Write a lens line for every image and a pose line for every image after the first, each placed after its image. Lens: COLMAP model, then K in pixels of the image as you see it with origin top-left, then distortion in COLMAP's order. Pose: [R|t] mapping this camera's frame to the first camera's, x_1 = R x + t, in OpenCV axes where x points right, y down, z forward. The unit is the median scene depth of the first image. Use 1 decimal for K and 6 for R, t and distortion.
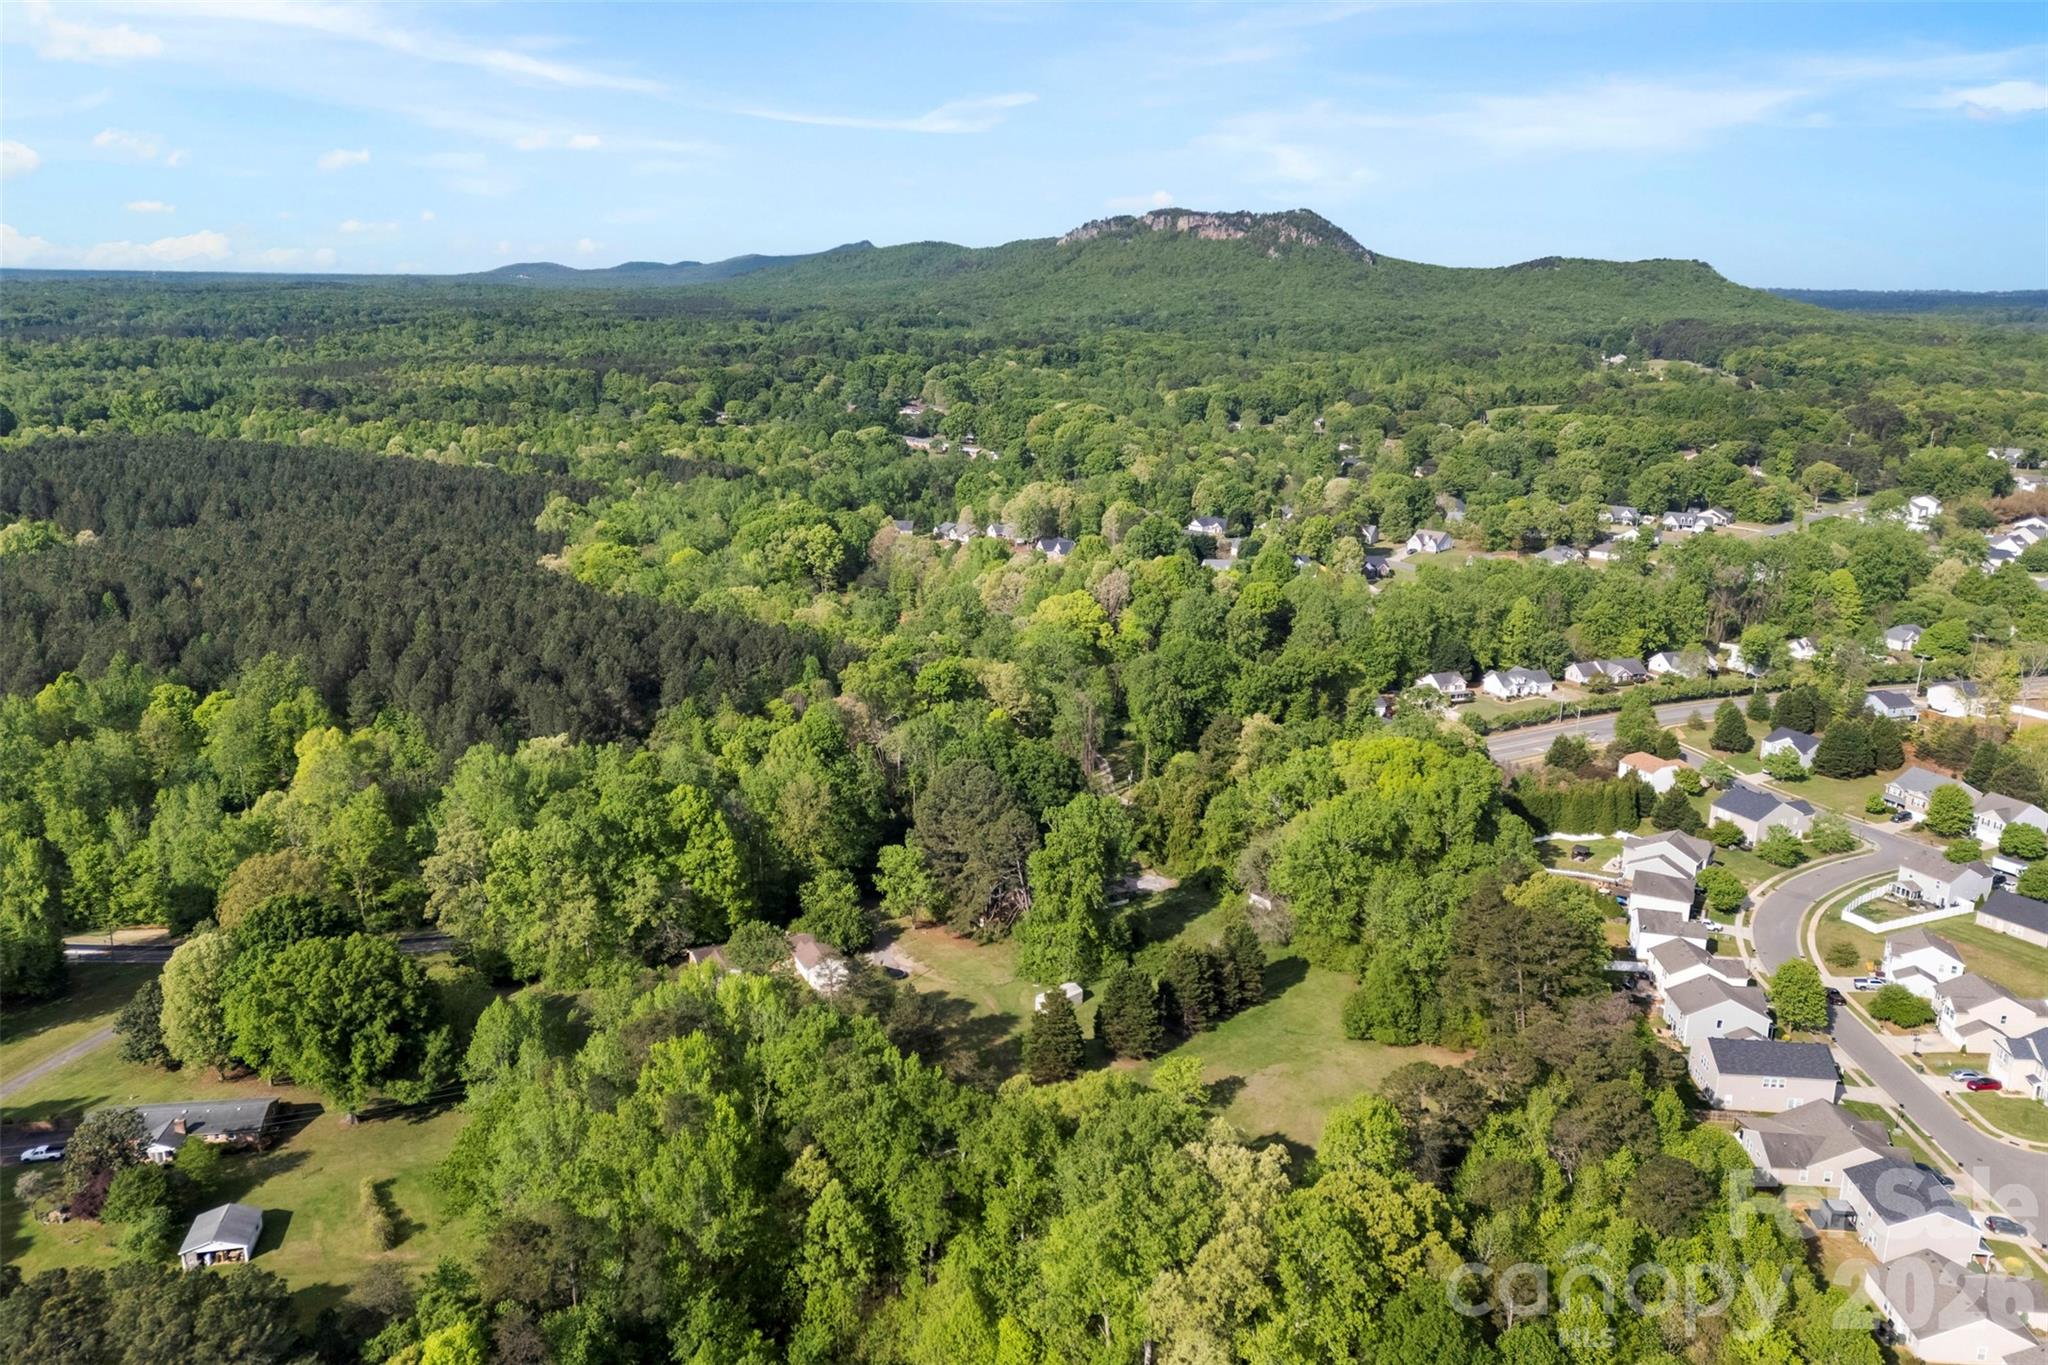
lens RADIAL K [[1707.3, 0, 967.8], [0, 1707.3, 684.3], [0, 0, 1]] dist [0.135218, -0.185005]
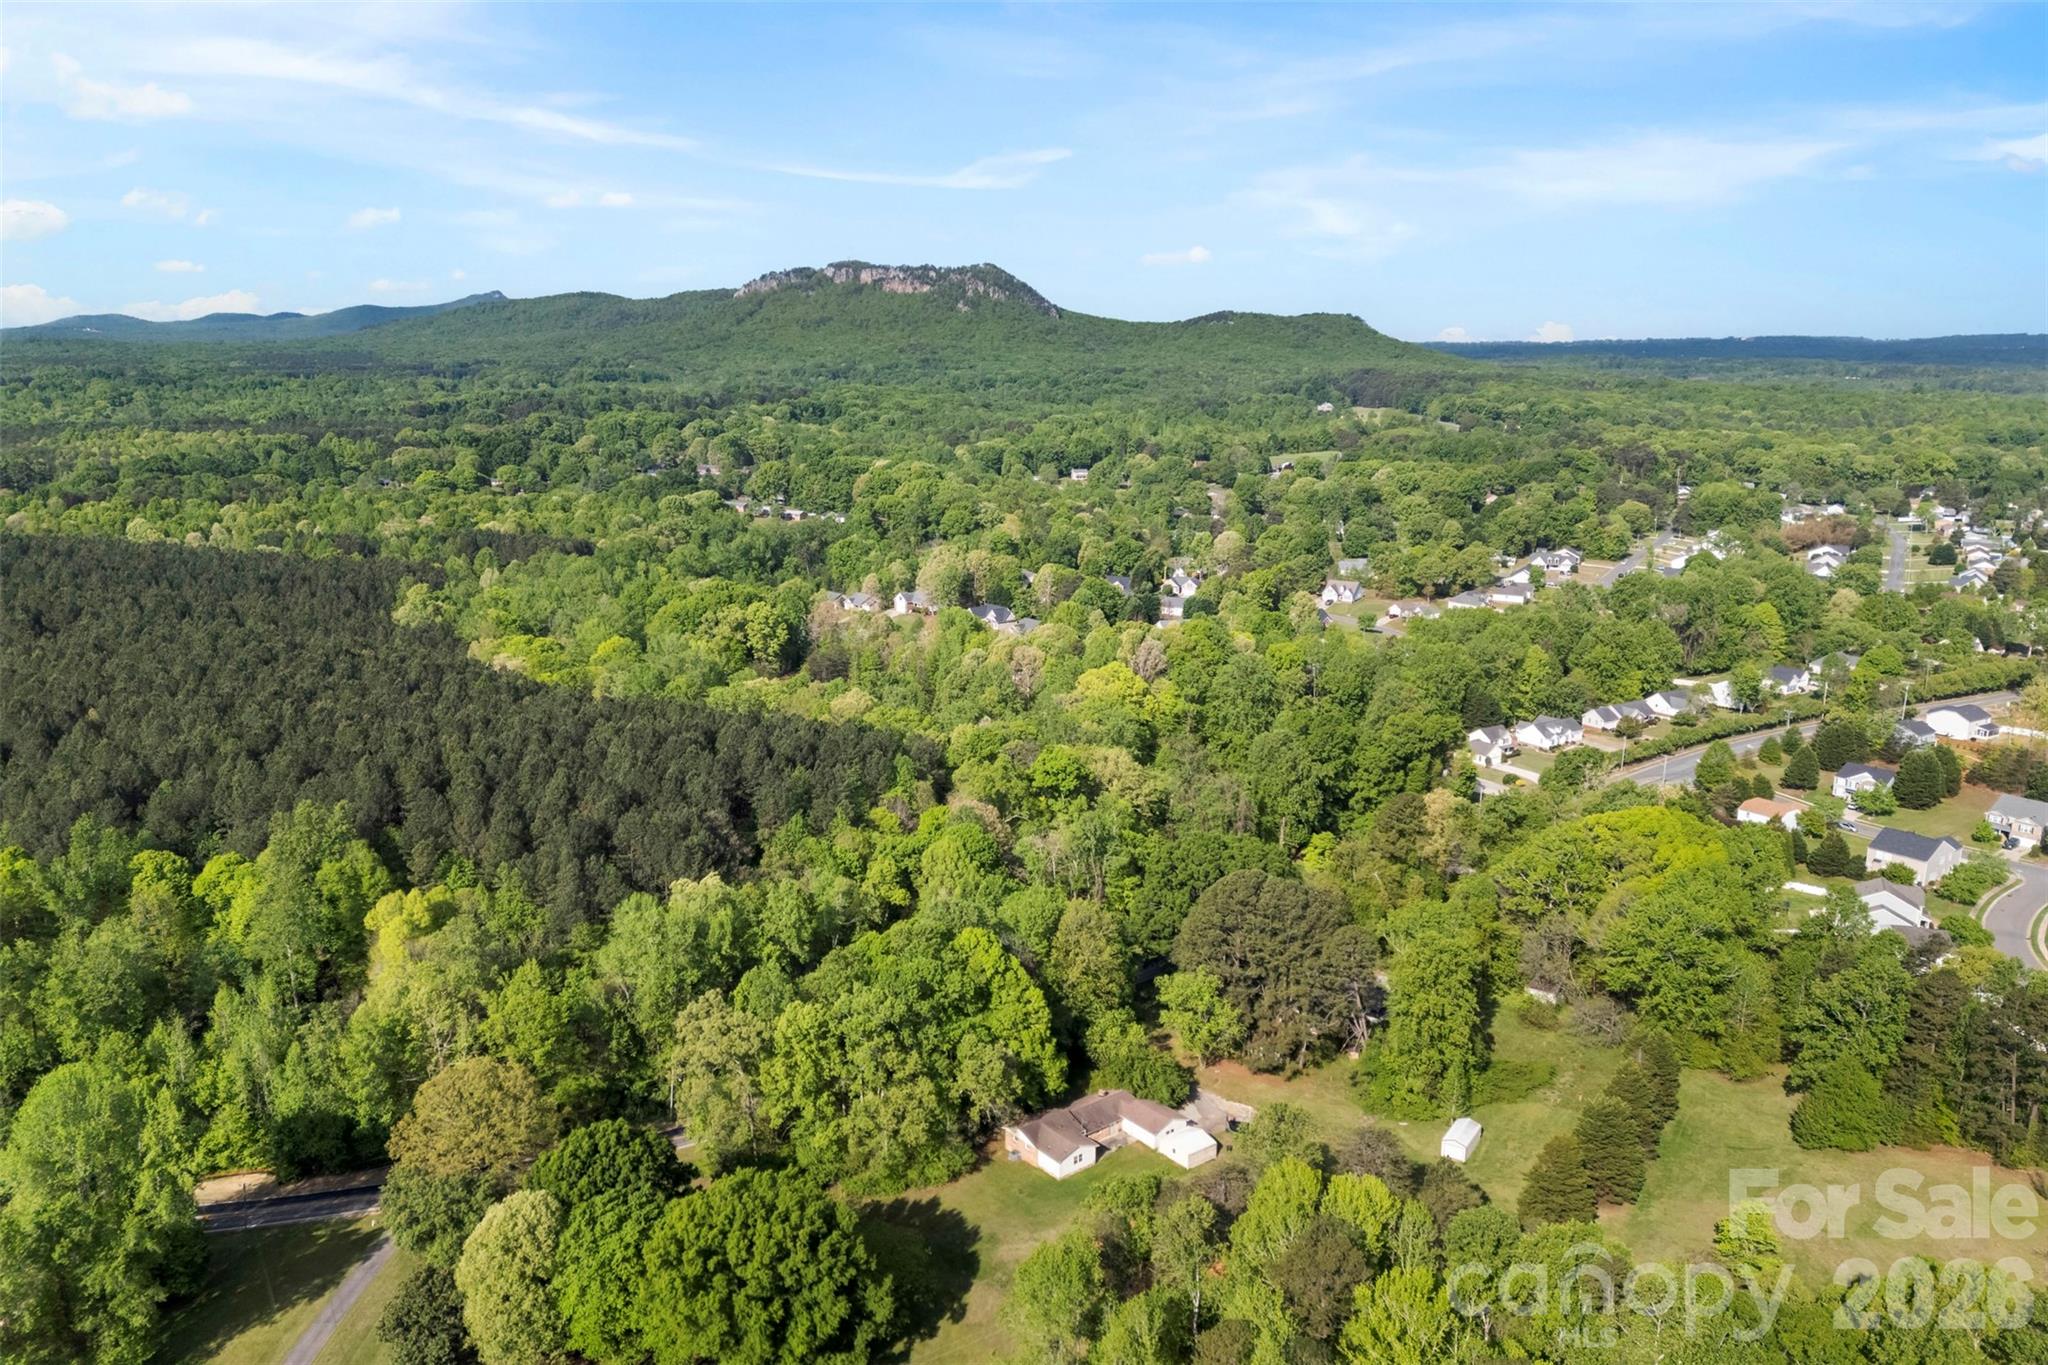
lens RADIAL K [[1707.3, 0, 967.8], [0, 1707.3, 684.3], [0, 0, 1]] dist [0.135218, -0.185005]
pose [[0.965621, -0.057845, 0.253436, -0.167063], [0.065201, 0.997657, -0.020718, -0.019443], [-0.251644, 0.036530, 0.967130, 0.081605]]
